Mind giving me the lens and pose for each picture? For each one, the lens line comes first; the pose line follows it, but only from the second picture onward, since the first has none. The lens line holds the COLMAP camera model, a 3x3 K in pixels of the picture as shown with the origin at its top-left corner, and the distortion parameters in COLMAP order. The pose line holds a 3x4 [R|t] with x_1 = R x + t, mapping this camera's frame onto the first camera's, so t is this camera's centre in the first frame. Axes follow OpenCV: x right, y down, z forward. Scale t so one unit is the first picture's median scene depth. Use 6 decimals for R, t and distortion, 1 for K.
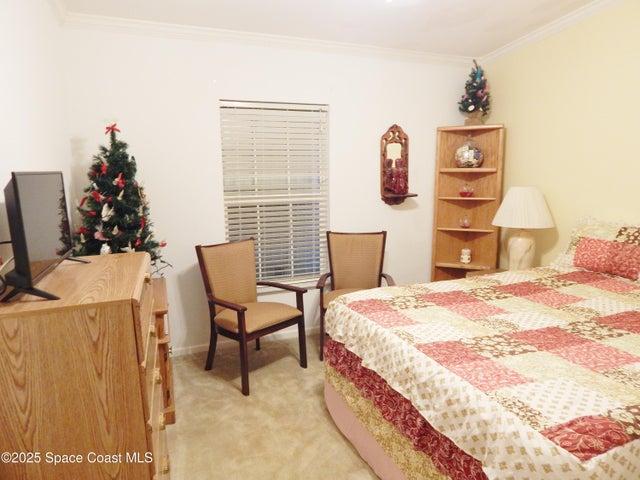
lens RADIAL K [[414.4, 0, 320.0], [0, 414.4, 240.0], [0, 0, 1]] dist [-0.000872, -0.003409]
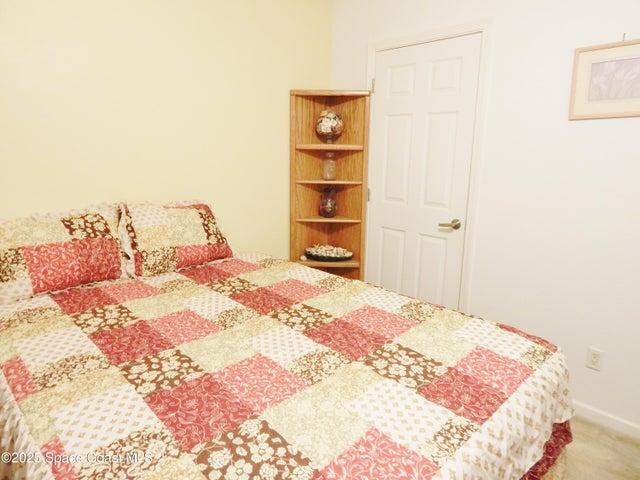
lens RADIAL K [[414.4, 0, 320.0], [0, 414.4, 240.0], [0, 0, 1]] dist [-0.000872, -0.003409]
pose [[-0.381312, -0.201747, 0.902164, -0.175610], [0.136268, 0.952969, 0.270704, -0.196113], [-0.914348, 0.226159, -0.335887, 1.200751]]
